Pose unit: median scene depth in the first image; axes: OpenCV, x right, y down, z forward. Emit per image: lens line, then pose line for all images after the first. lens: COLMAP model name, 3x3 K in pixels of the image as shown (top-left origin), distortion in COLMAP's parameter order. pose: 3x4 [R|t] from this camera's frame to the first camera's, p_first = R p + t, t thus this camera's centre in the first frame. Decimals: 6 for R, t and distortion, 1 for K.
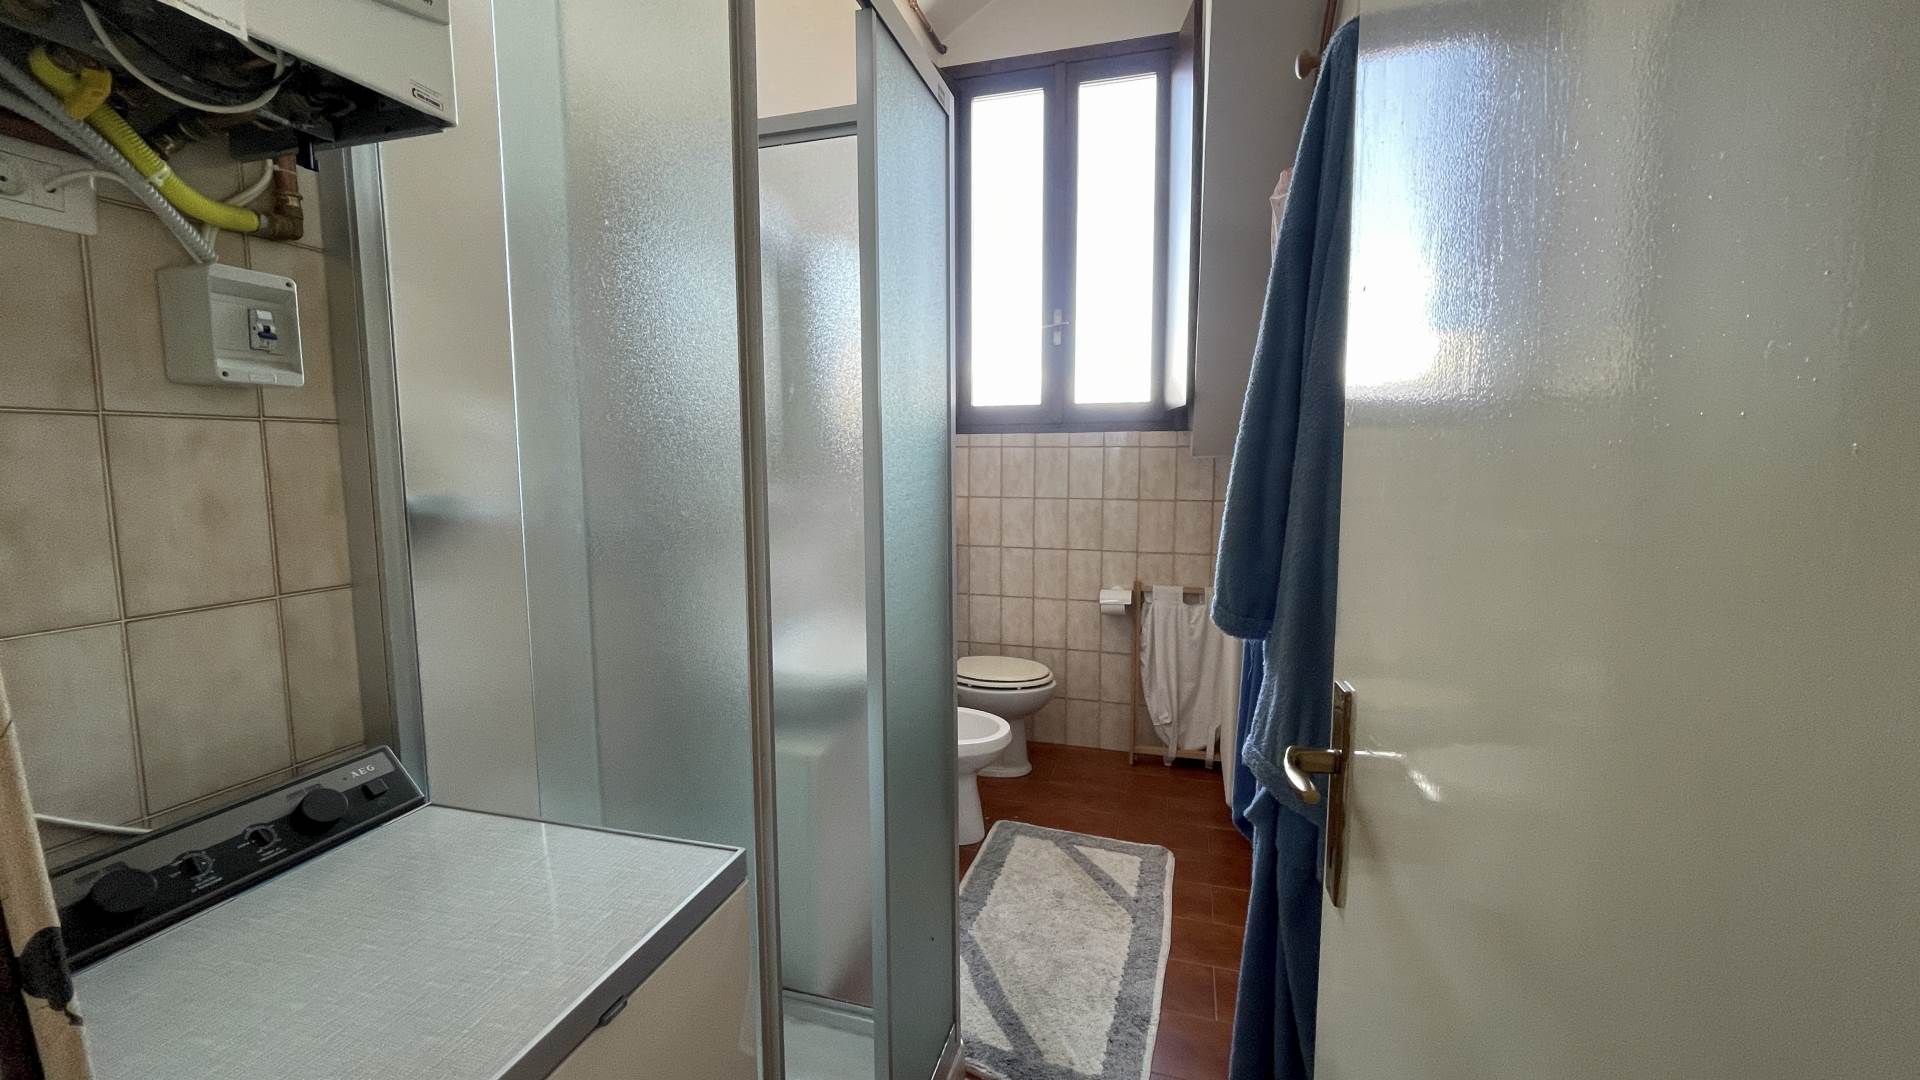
lens RADIAL K [[777.0, 0, 954.6], [0, 777.0, 533.3], [0, 0, 1]] dist [-0.010300, 0.005931]
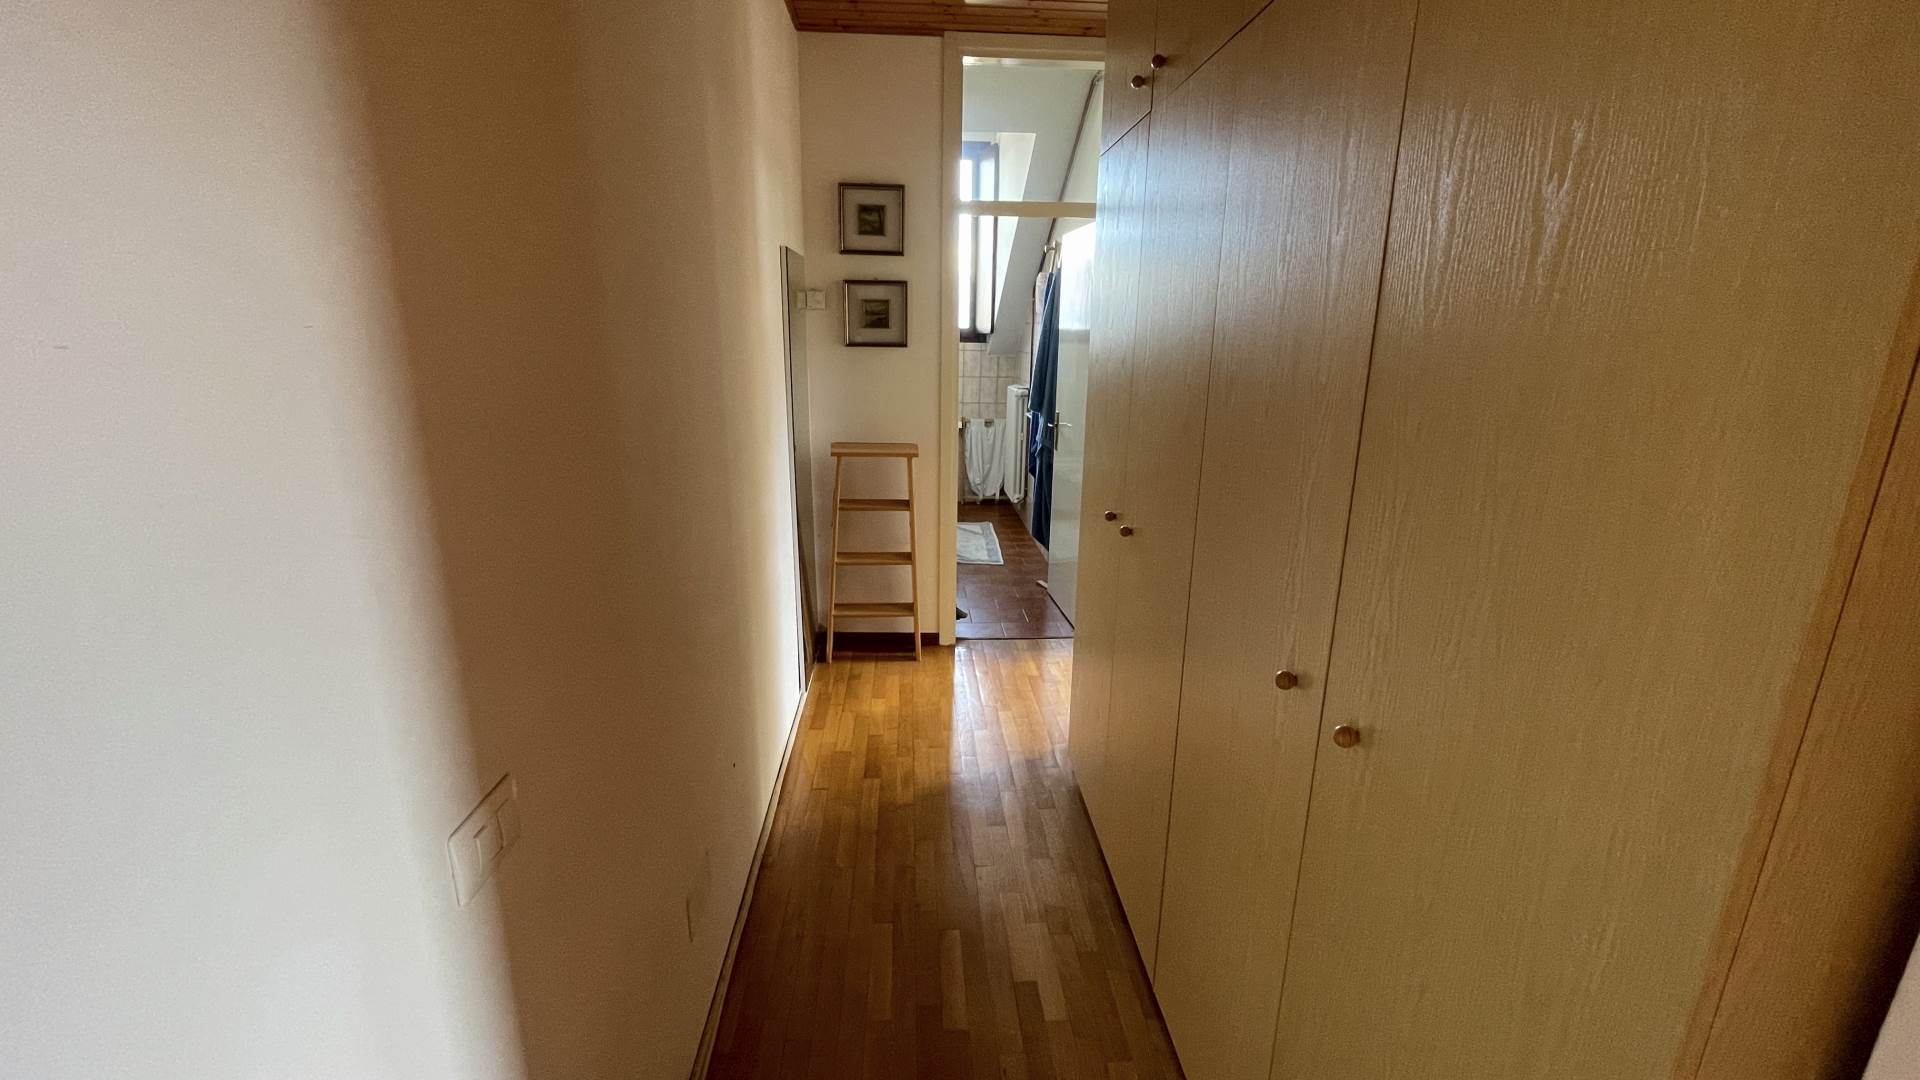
lens RADIAL K [[777.0, 0, 954.6], [0, 777.0, 533.3], [0, 0, 1]] dist [-0.010300, 0.005931]
pose [[0.938347, -0.070869, 0.338353, -0.520866], [0.020370, 0.988395, 0.150531, 0.056048], [-0.345095, -0.134358, 0.928901, -0.983160]]
